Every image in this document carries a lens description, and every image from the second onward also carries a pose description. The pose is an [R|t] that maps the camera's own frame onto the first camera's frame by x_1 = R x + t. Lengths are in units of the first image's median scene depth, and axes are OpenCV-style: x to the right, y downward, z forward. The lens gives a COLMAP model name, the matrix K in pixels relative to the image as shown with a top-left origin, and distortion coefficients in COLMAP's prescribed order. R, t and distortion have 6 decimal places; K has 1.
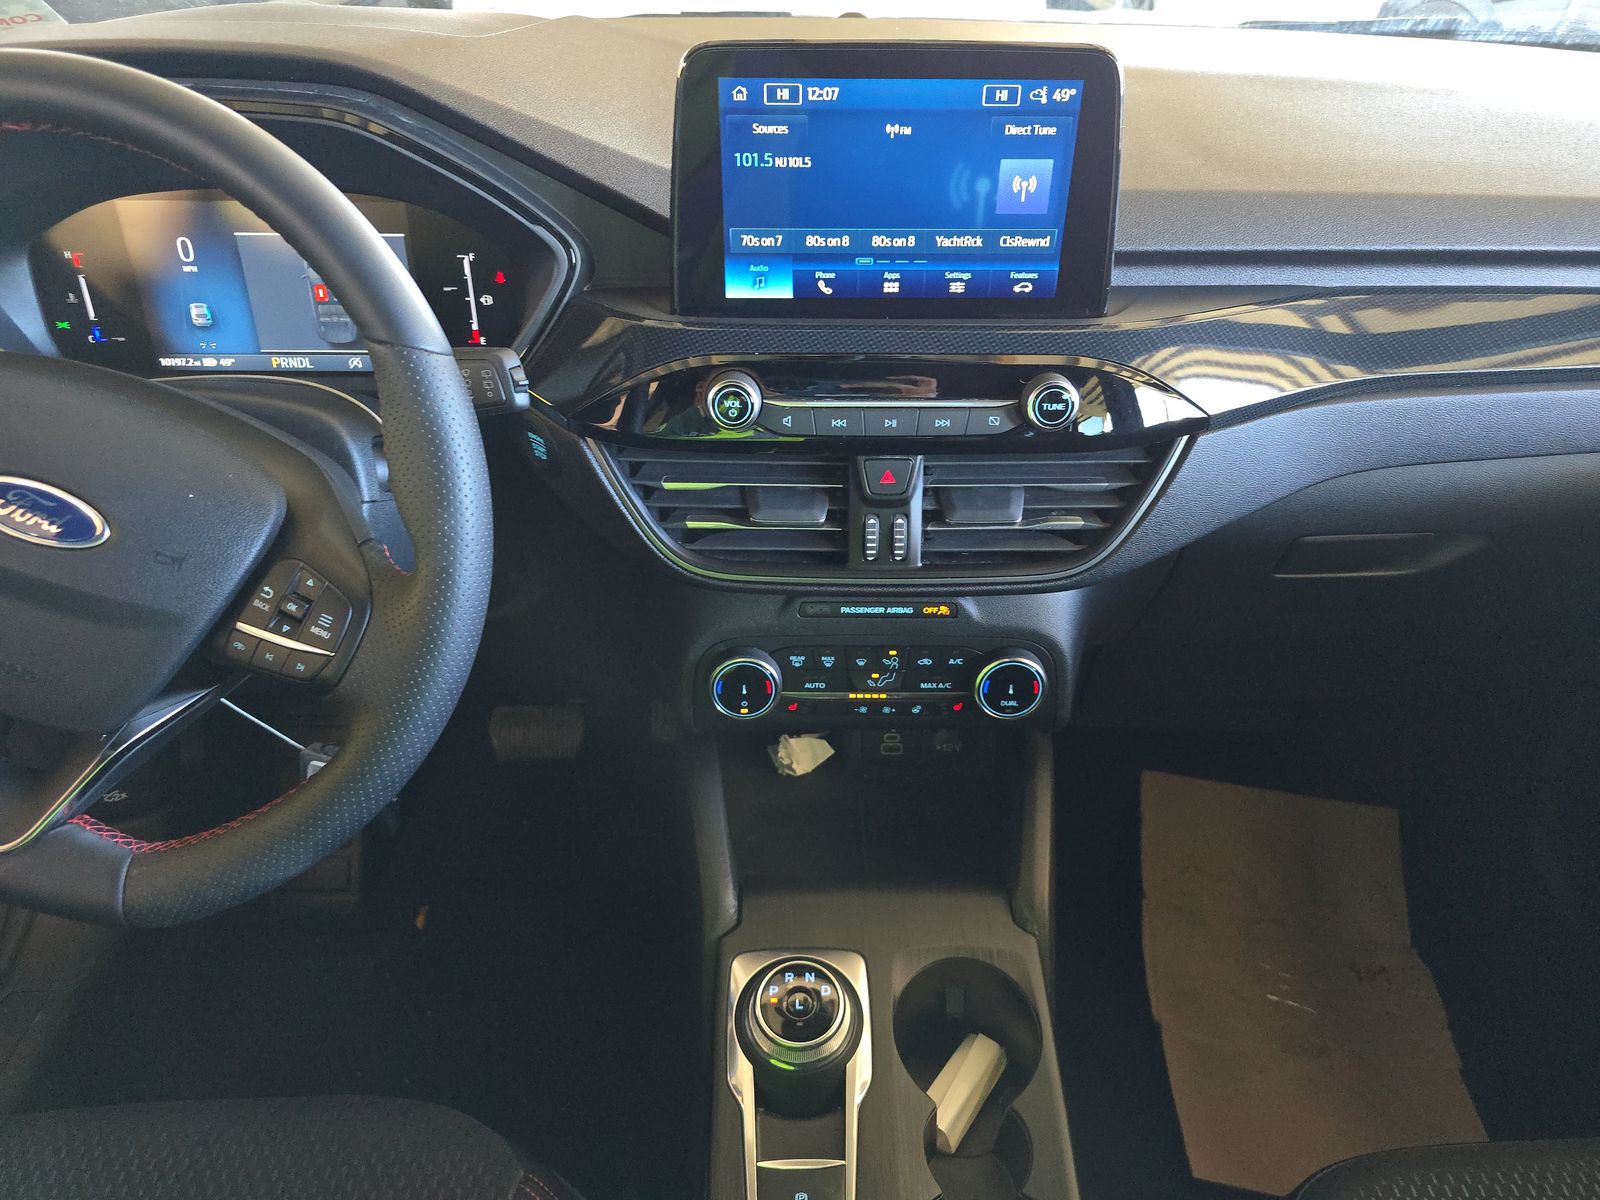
lens RADIAL K [[1088.9, 0, 793.3], [0, 1088.9, 602.4], [0, 0, 1]] dist [0.038503, -0.001419]
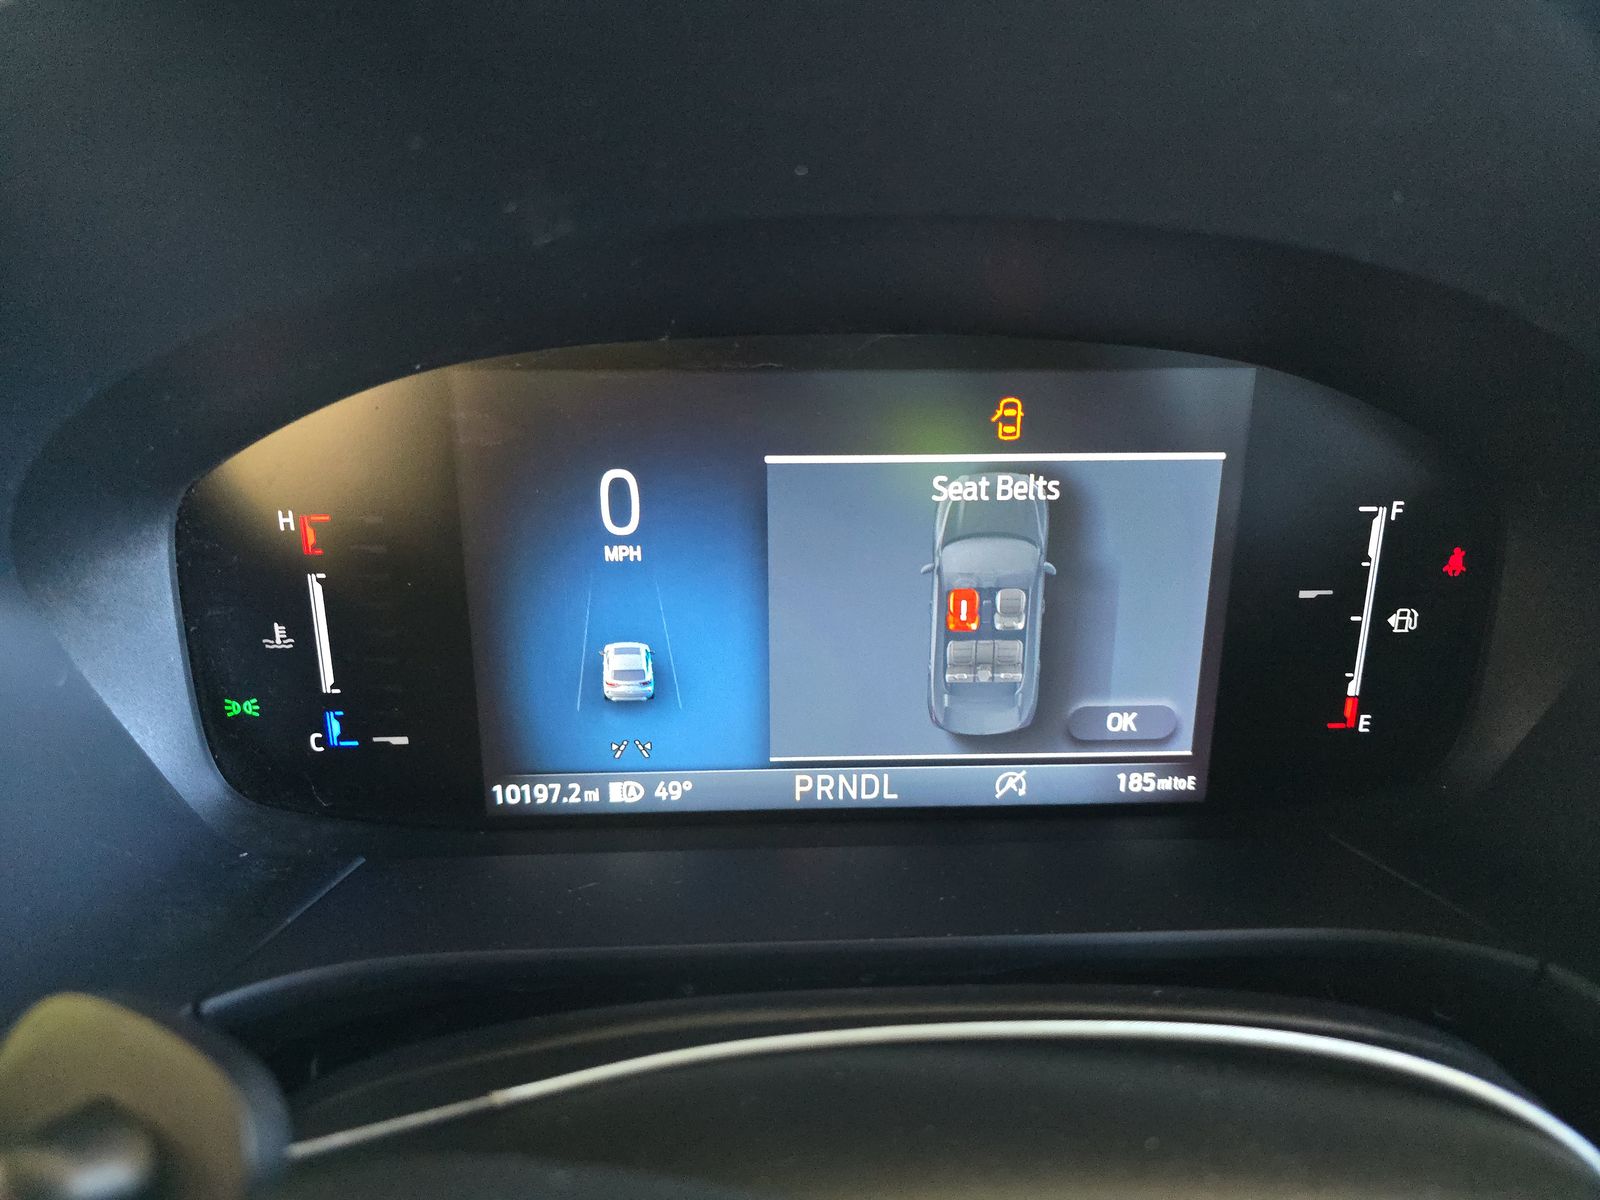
lens RADIAL K [[1088.9, 0, 801.7], [0, 1088.9, 598.6], [0, 0, 1]] dist [0.038503, -0.001419]
pose [[0.999156, -0.008340, 0.040224, -0.492553], [0.015114, 0.985123, -0.171186, -0.221413], [-0.038198, 0.171649, 0.984417, 0.638131]]
